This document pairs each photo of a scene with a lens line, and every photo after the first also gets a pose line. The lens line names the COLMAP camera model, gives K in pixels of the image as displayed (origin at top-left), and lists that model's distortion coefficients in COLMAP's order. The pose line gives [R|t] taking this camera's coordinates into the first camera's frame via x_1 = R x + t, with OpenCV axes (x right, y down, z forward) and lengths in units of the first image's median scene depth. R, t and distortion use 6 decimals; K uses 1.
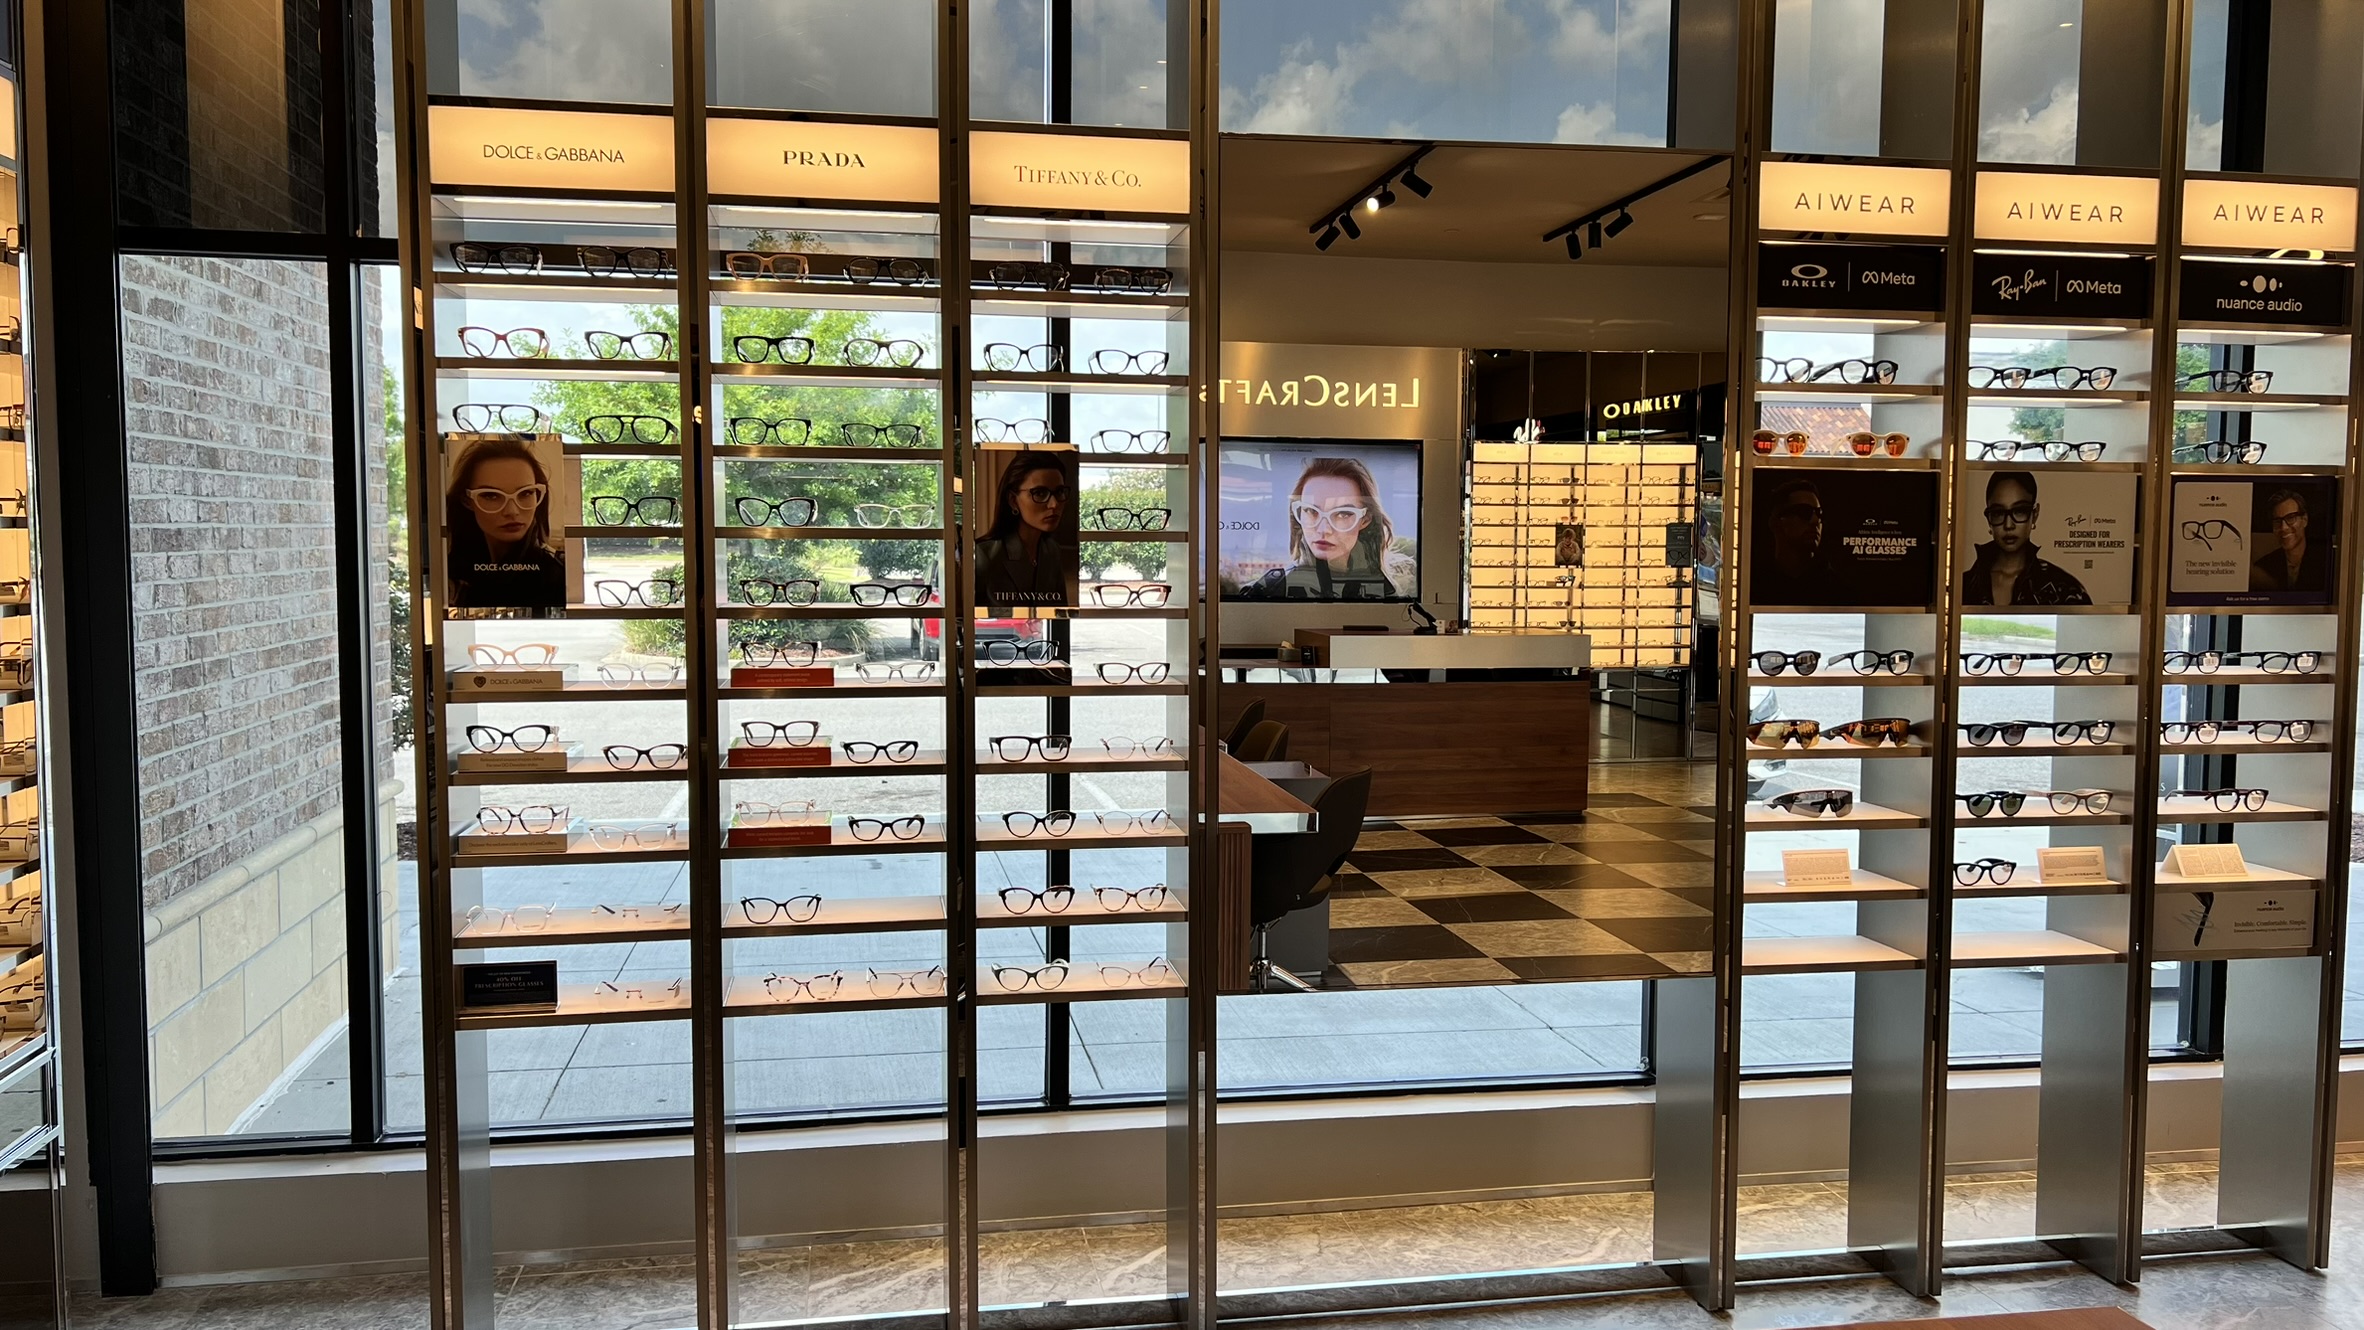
lens RADIAL K [[1864.1, 0, 1180.4], [0, 1864.1, 666.9], [0, 0, 1]] dist [0.006323, -0.005256]
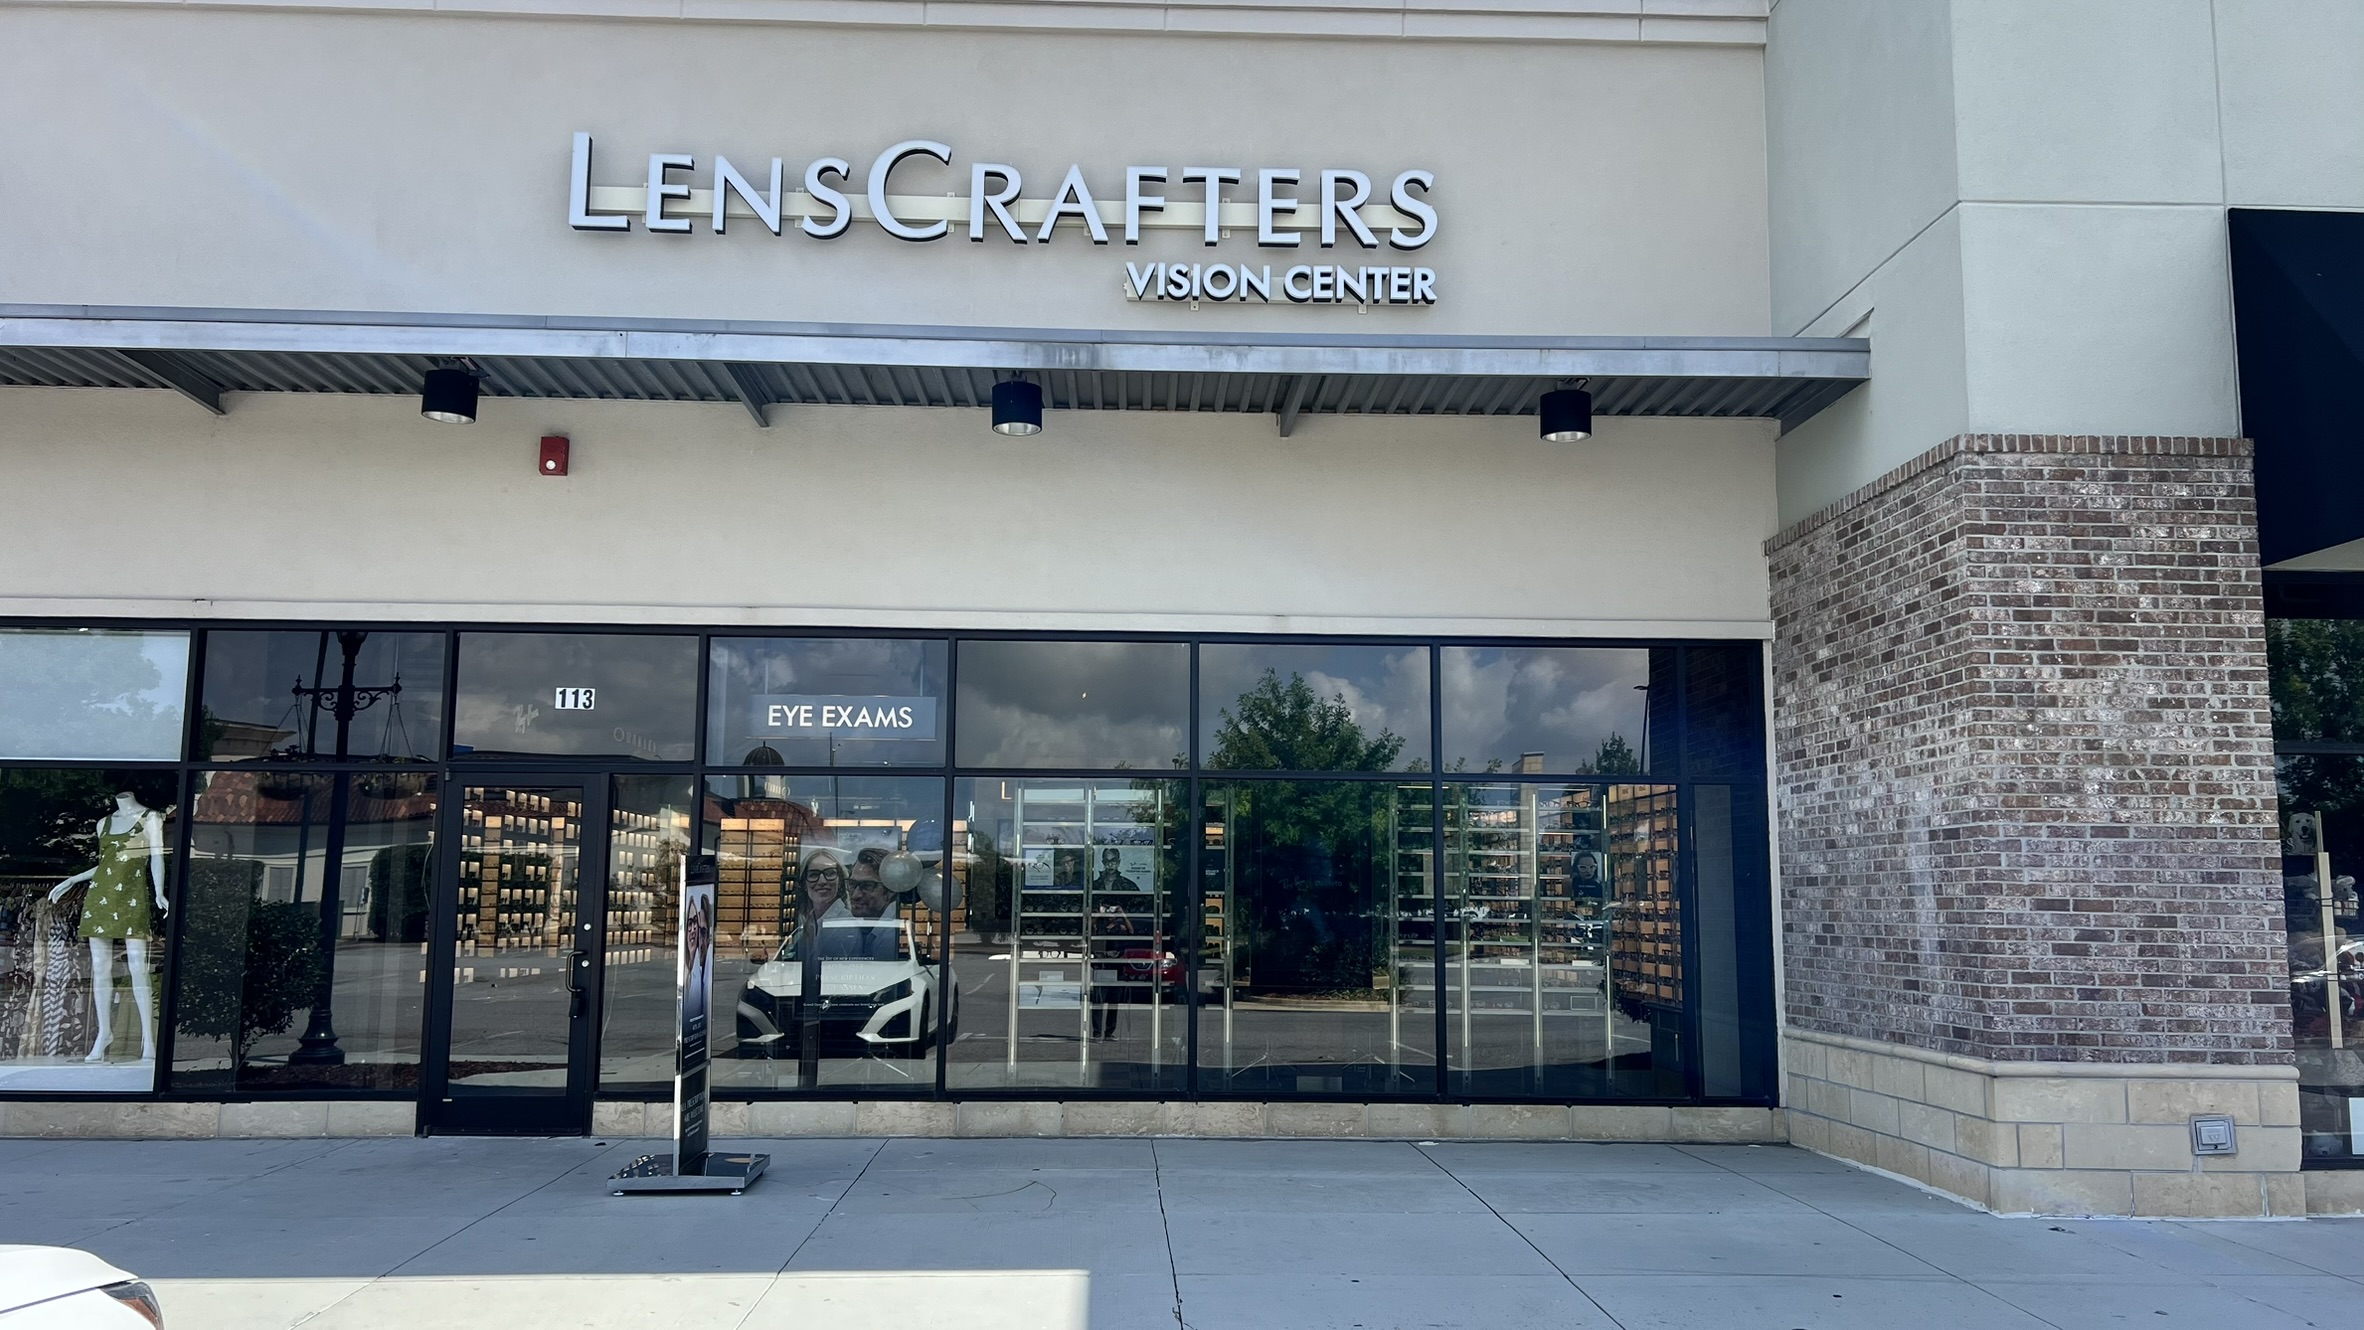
lens RADIAL K [[1864.1, 0, 1180.4], [0, 1864.1, 663.0], [0, 0, 1]] dist [0.006323, -0.005256]
pose [[-0.989811, 0.000036, 0.142389, -0.065793], [-0.007318, 0.998665, -0.051129, -0.208337], [-0.142201, -0.051650, -0.988489, 3.330492]]
